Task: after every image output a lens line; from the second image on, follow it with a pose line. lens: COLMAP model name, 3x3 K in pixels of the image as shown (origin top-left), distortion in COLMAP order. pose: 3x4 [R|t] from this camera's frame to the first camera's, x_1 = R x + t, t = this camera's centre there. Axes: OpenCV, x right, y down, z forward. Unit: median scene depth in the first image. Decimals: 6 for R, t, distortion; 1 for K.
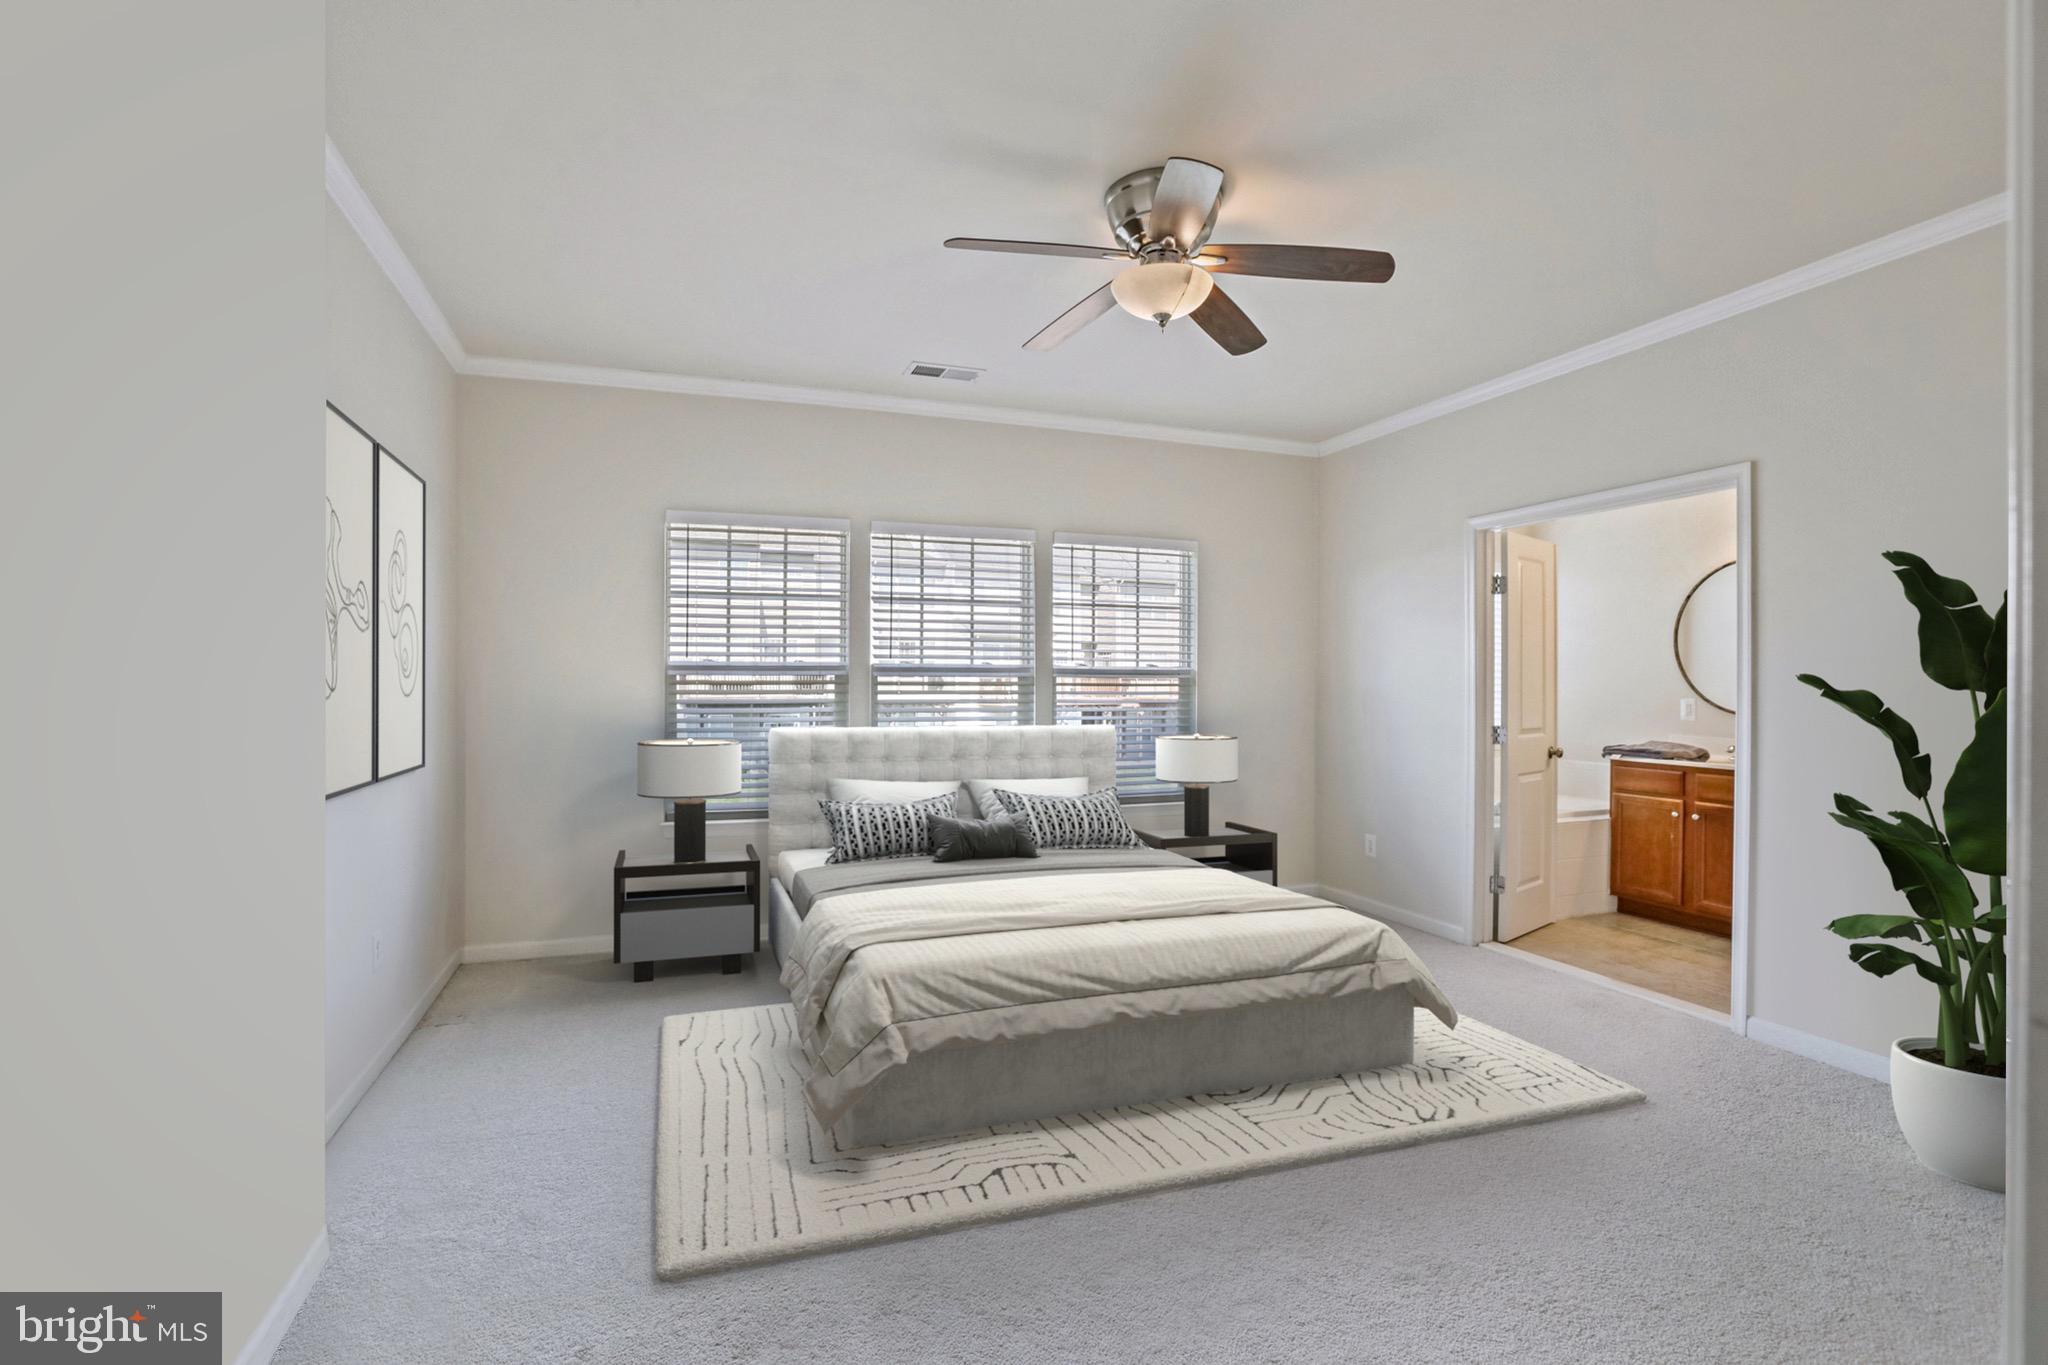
lens RADIAL K [[1005.8, 0, 1024.0], [0, 1005.8, 682.5], [0, 0, 1]] dist [-0.012393, 0.000298]
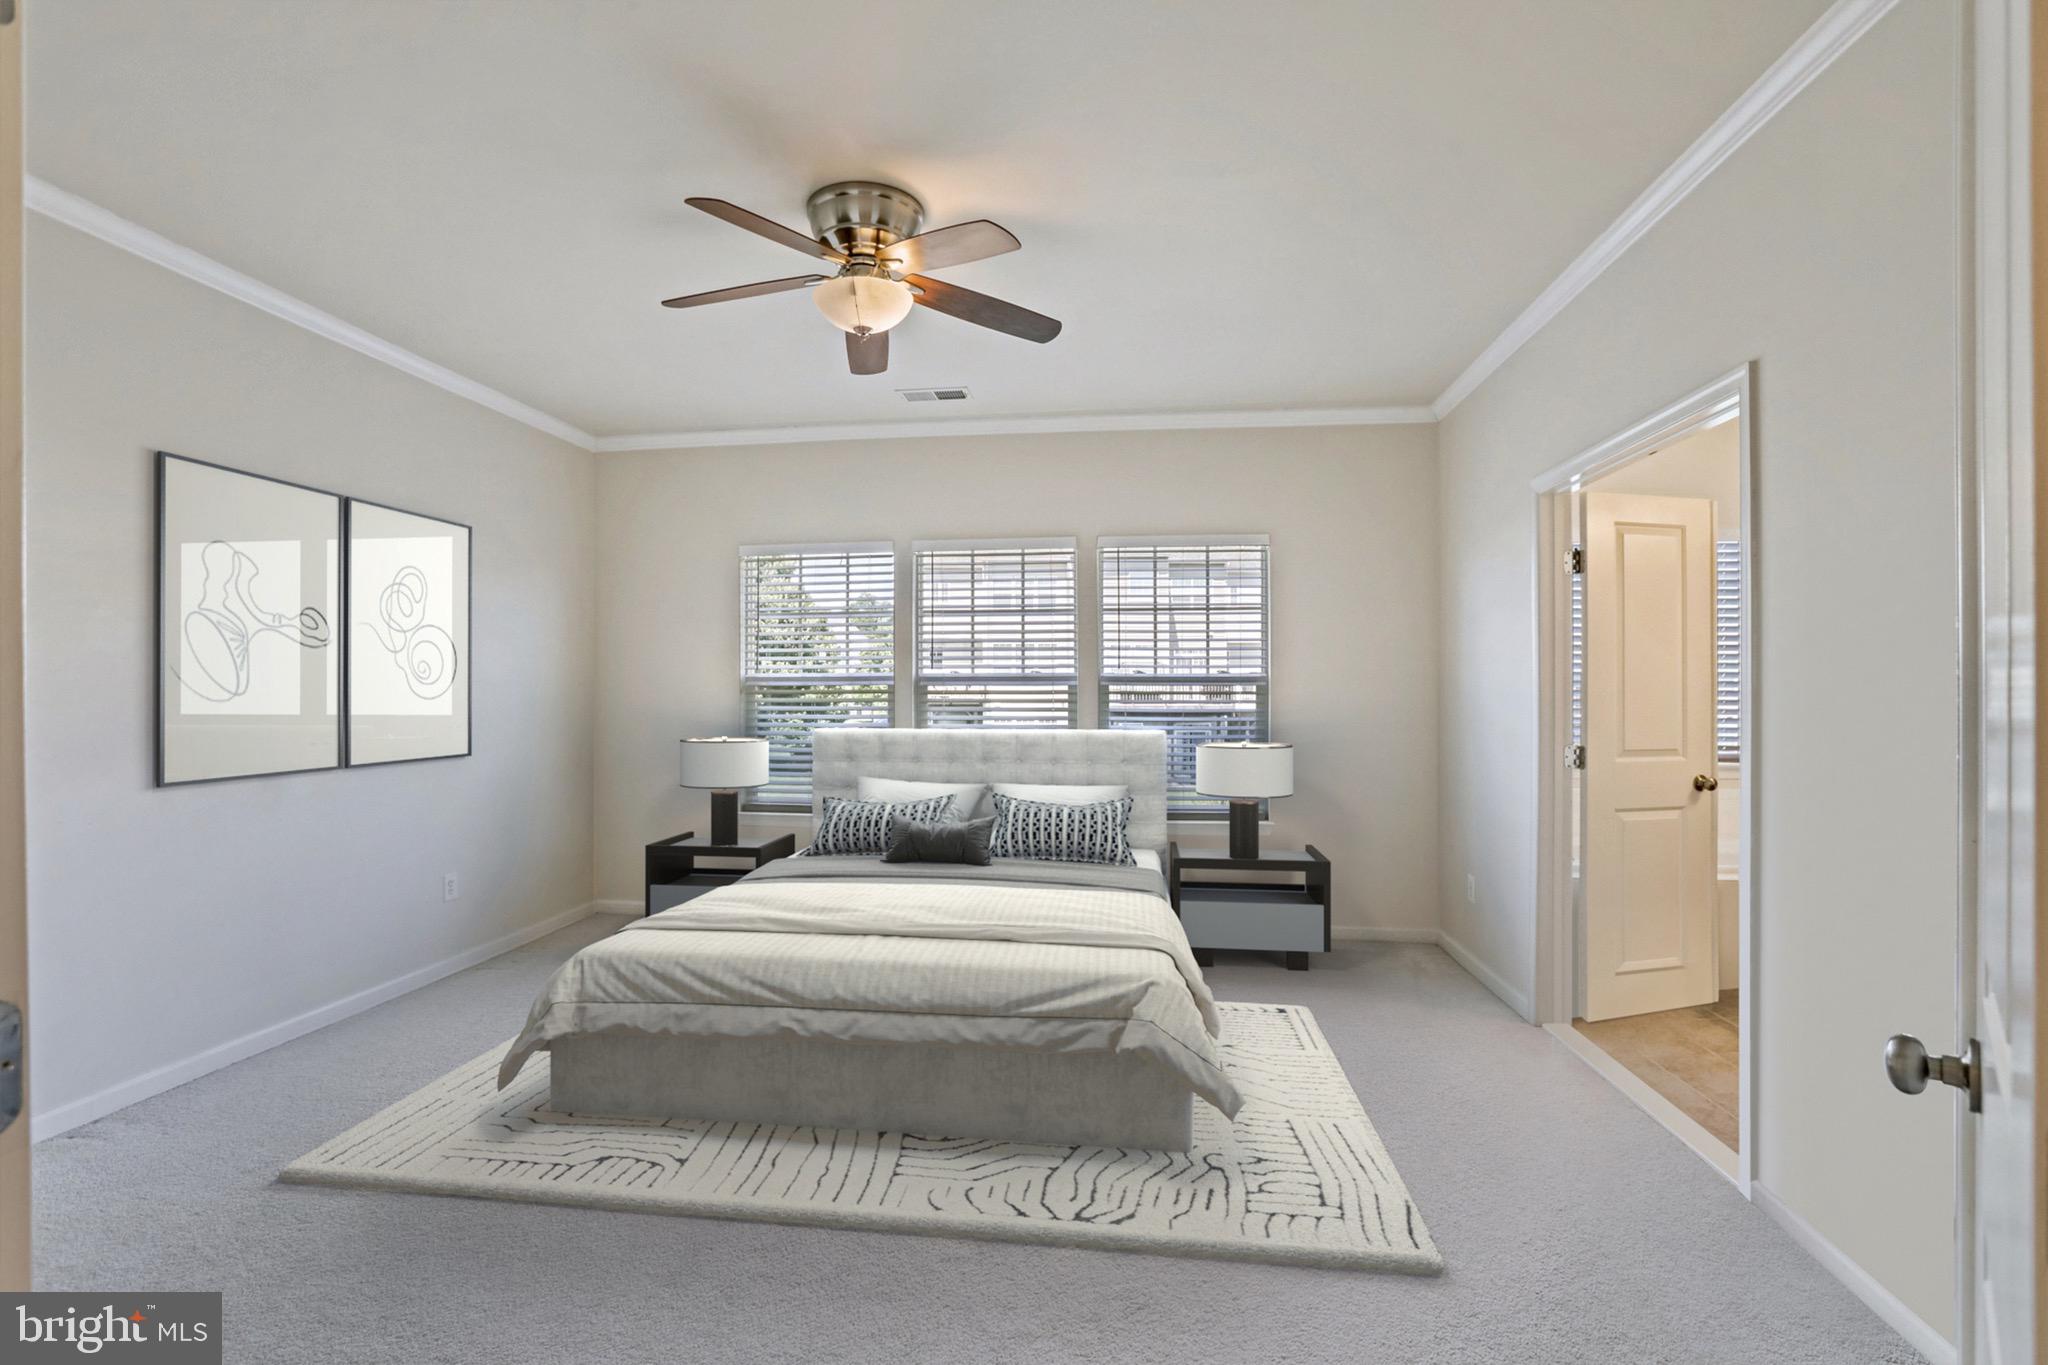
lens RADIAL K [[936.3, 0, 1024.0], [0, 936.3, 682.5], [0, 0, 1]] dist [0.013398, -0.021709]
pose [[0.891495, -0.005261, -0.453001, 0.482611], [0.001114, 0.999955, -0.009421, 0.001492], [0.453030, 0.007894, 0.891460, 0.194547]]
